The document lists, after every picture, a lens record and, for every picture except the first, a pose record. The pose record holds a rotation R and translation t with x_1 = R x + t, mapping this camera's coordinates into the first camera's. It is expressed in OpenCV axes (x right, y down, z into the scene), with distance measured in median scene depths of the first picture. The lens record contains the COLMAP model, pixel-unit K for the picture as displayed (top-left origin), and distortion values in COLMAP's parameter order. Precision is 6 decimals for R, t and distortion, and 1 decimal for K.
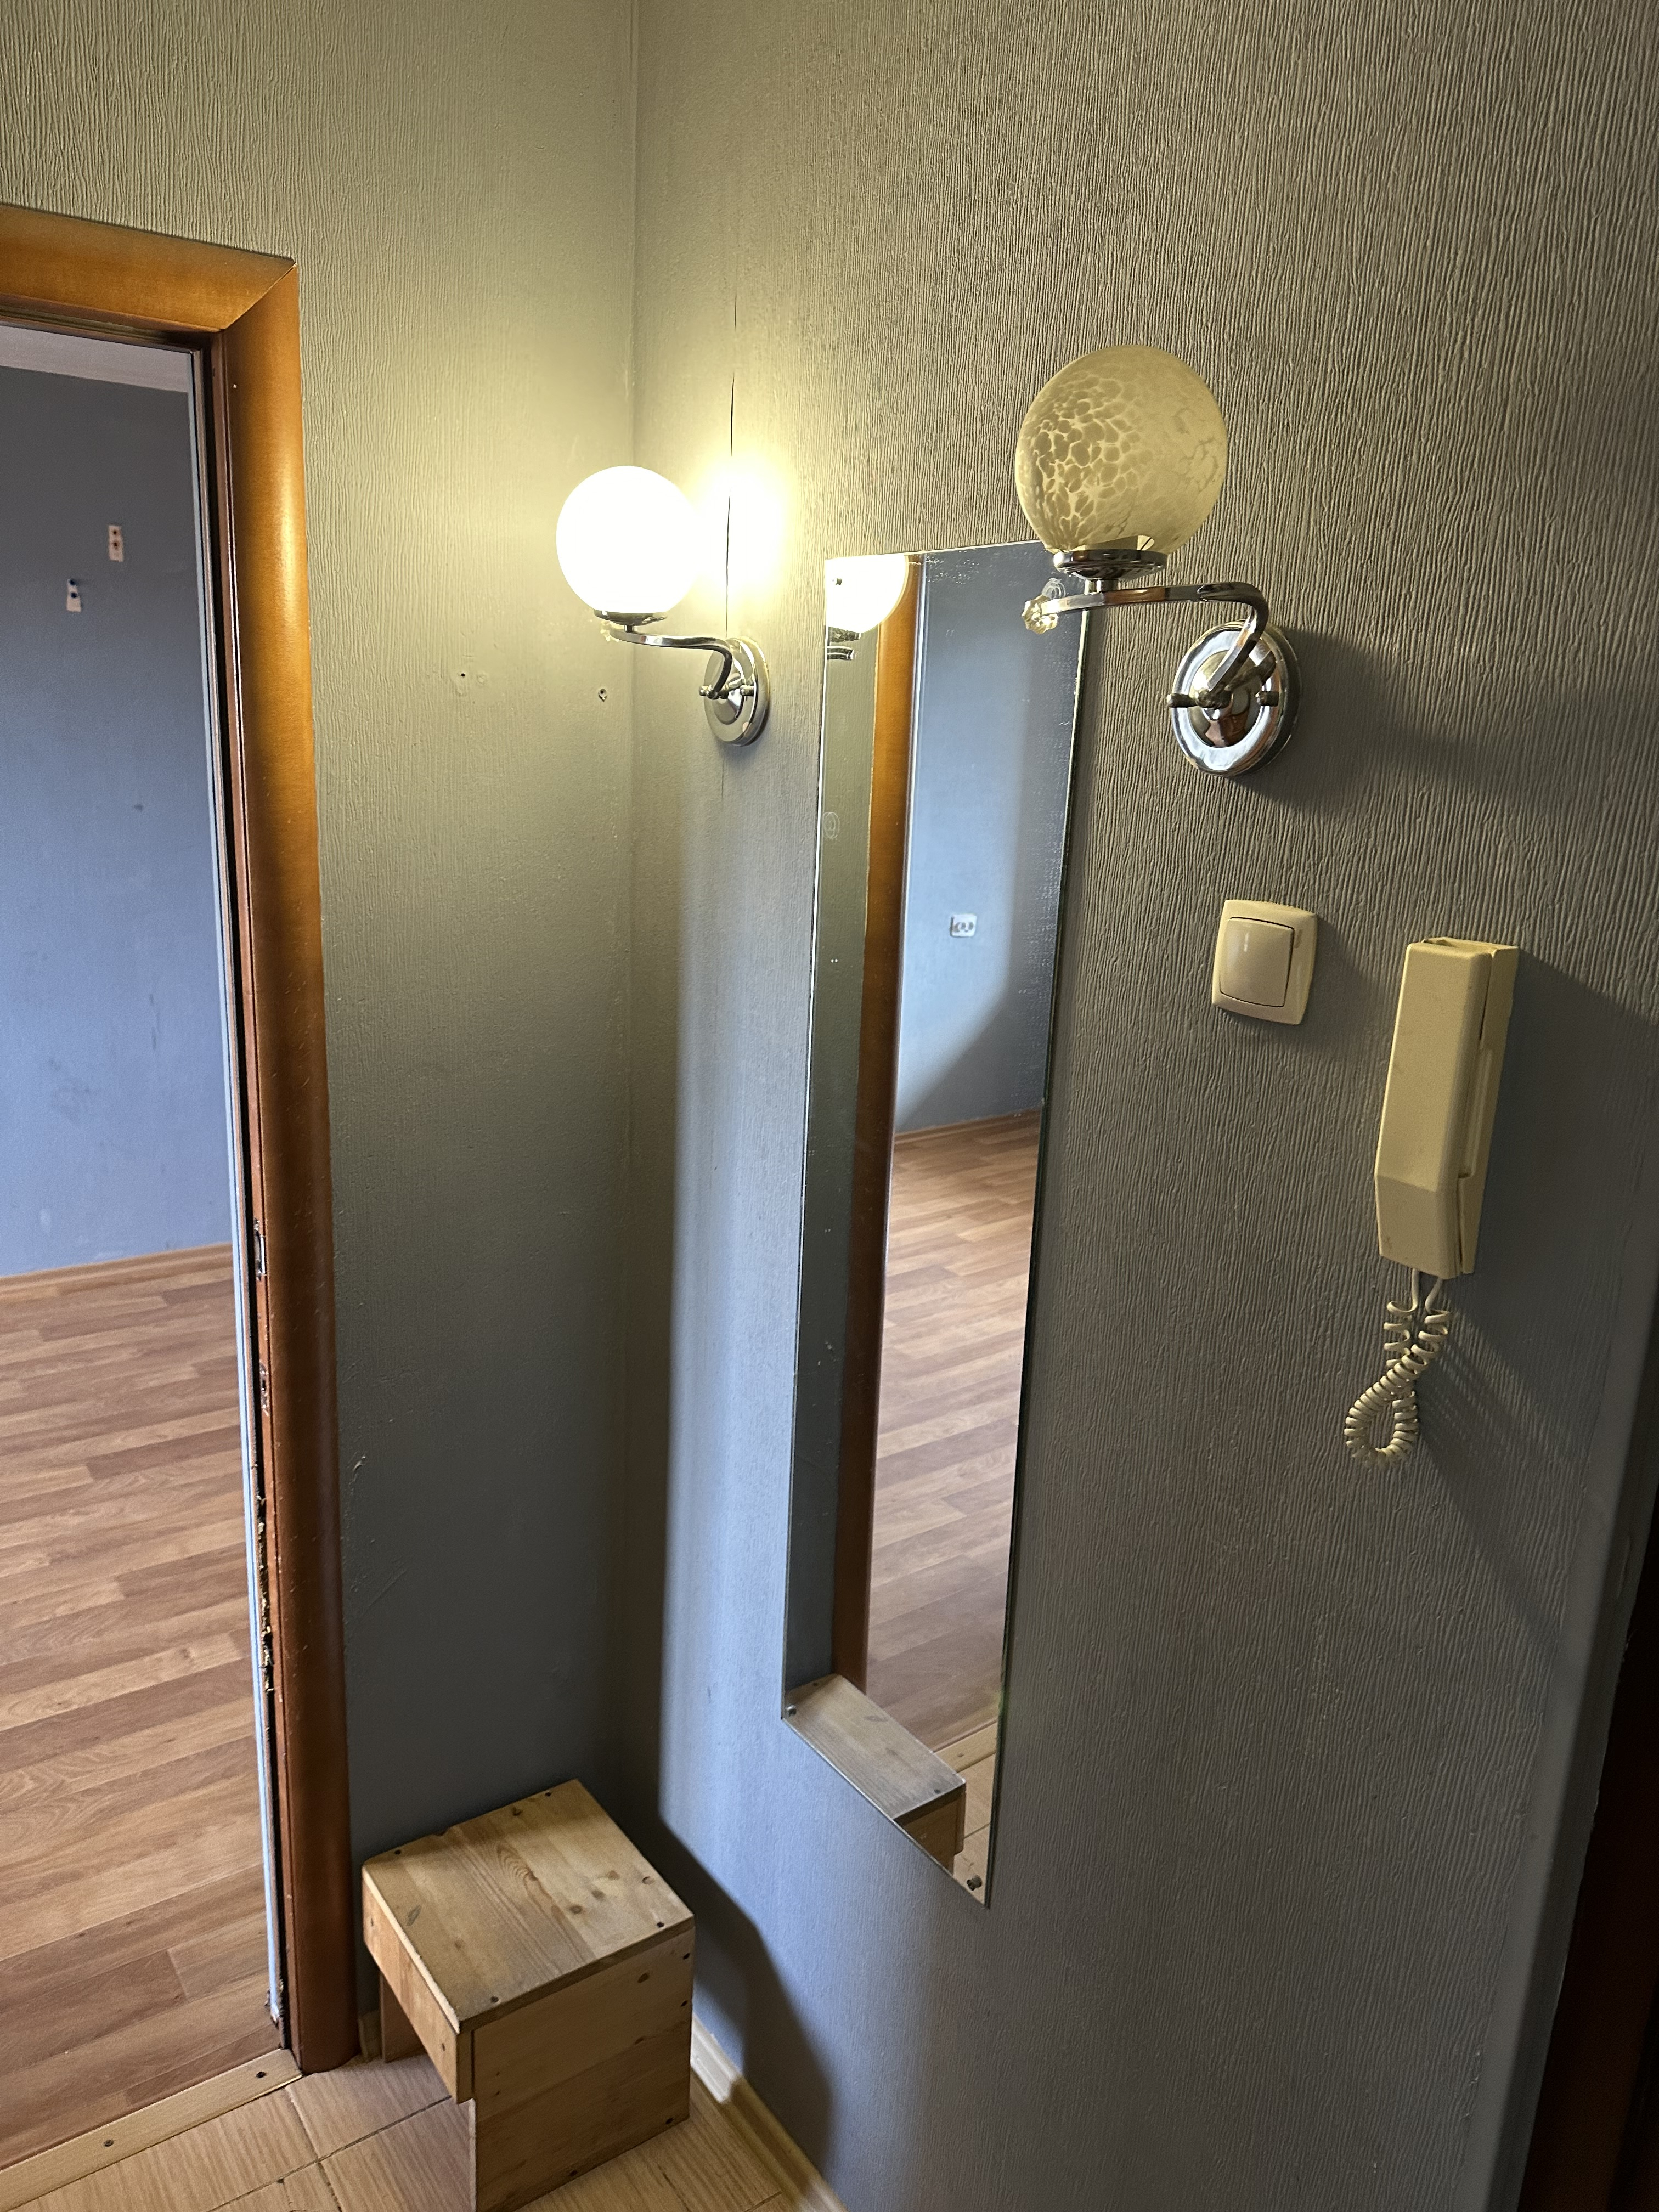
lens RADIAL K [[1570.7, 0, 829.5], [0, 1570.7, 1106.0], [0, 0, 1]] dist [0.004816, 0.000887]
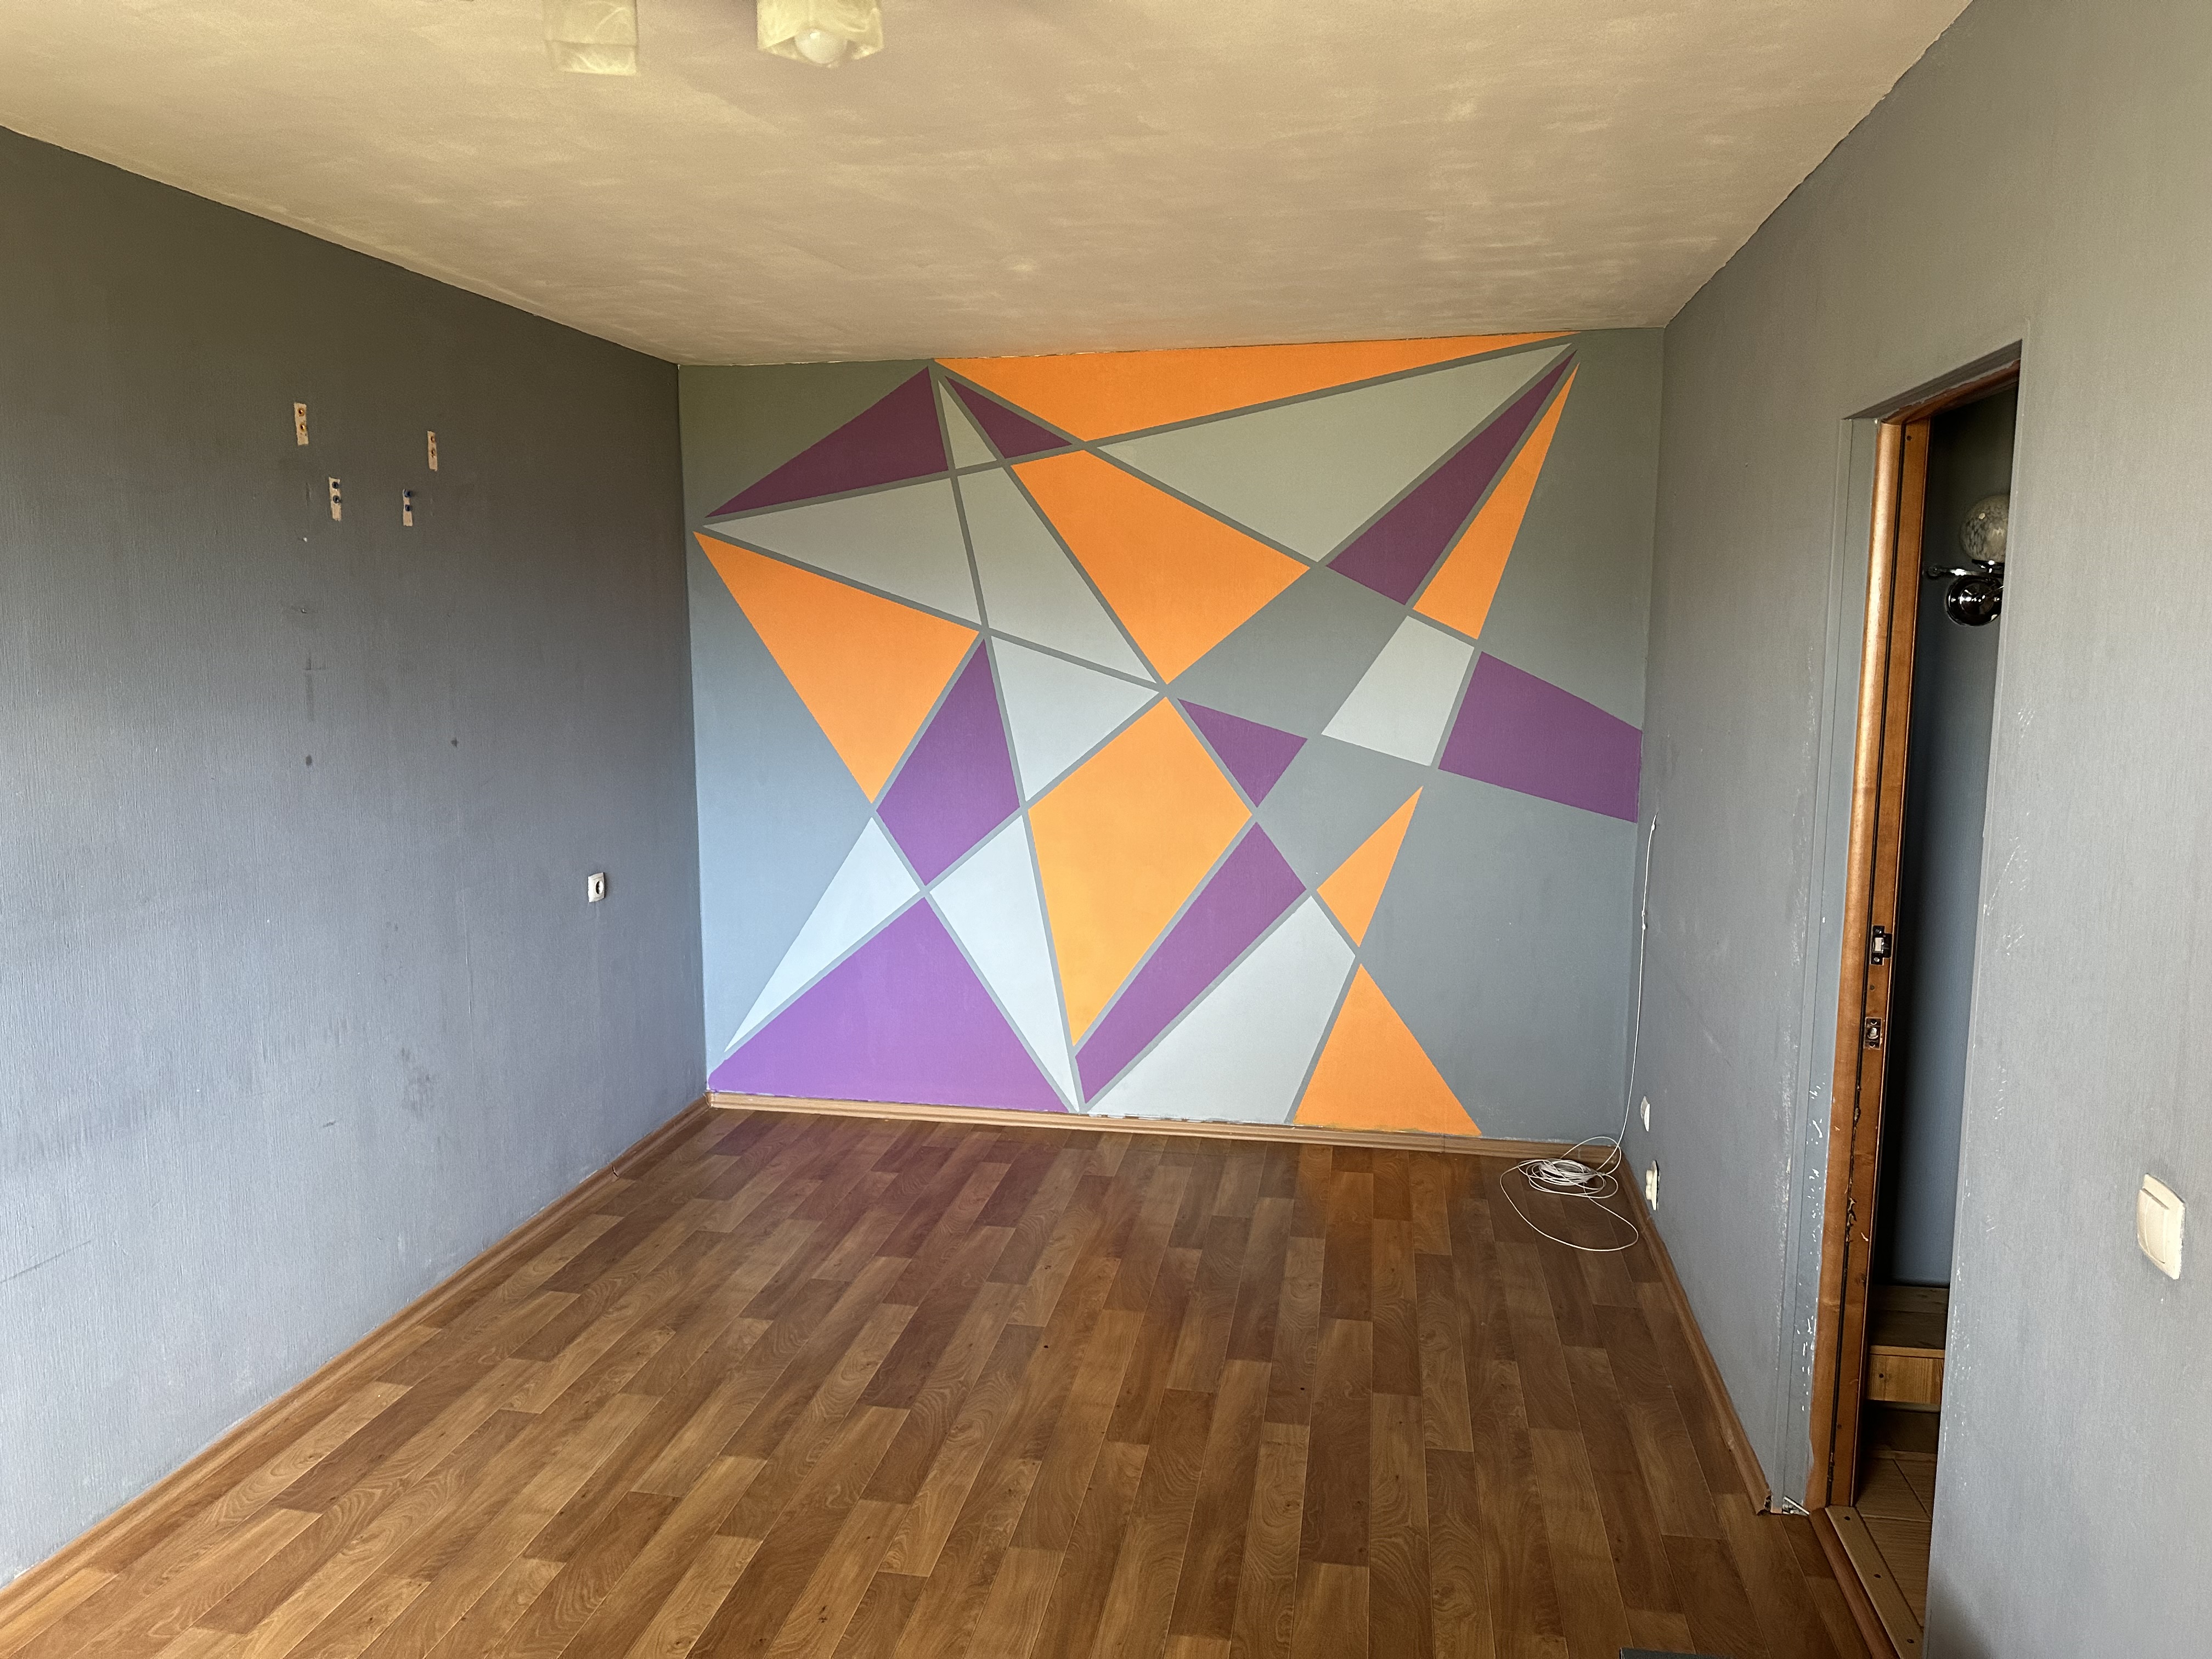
lens RADIAL K [[1524.1, 0, 1115.3], [0, 1524.1, 822.7], [0, 0, 1]] dist [0.119443, -0.192404]
pose [[0.721880, -0.135973, 0.678528, -0.805203], [0.195696, 0.980595, -0.011693, -0.067084], [-0.663771, 0.141226, 0.734481, 0.133747]]
